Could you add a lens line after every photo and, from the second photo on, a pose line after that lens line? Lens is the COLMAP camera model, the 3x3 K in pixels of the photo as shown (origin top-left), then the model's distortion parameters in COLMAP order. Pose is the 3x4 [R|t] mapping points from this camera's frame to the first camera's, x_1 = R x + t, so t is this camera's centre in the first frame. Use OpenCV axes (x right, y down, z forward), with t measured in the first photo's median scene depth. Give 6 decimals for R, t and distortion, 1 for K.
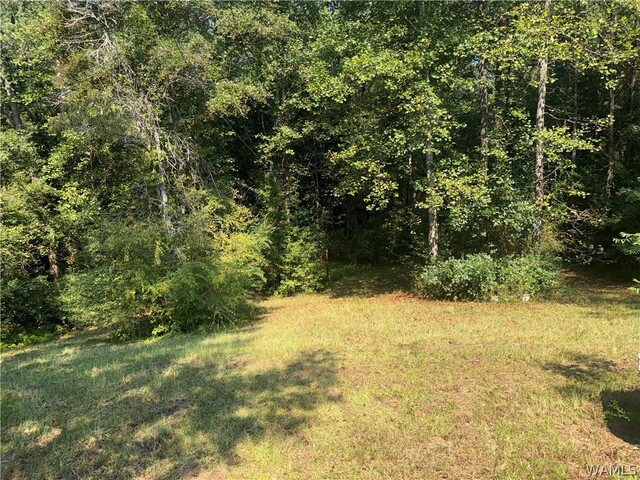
lens RADIAL K [[448.8, 0, 320.2], [0, 448.8, 241.6], [0, 0, 1]] dist [0.036527, -0.047638]
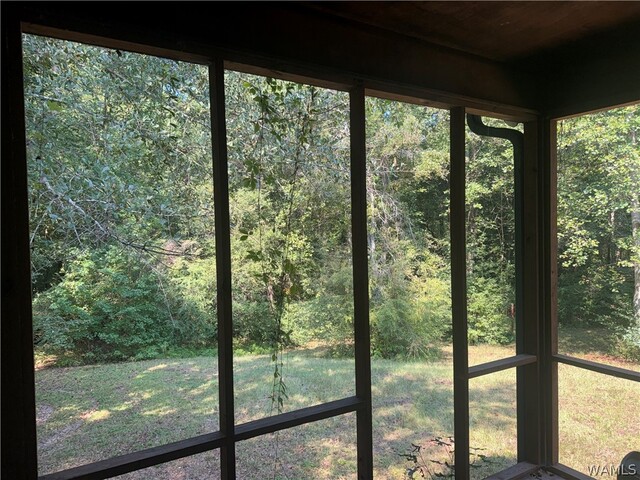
lens RADIAL K [[461.1, 0, 296.2], [0, 461.1, 239.9], [0, 0, 1]] dist [0.031982, -0.059820]
pose [[0.918109, 0.037444, -0.394555, -0.038411], [-0.080867, 0.992282, -0.094005, 0.019944], [0.387990, 0.118213, 0.914051, -0.204071]]
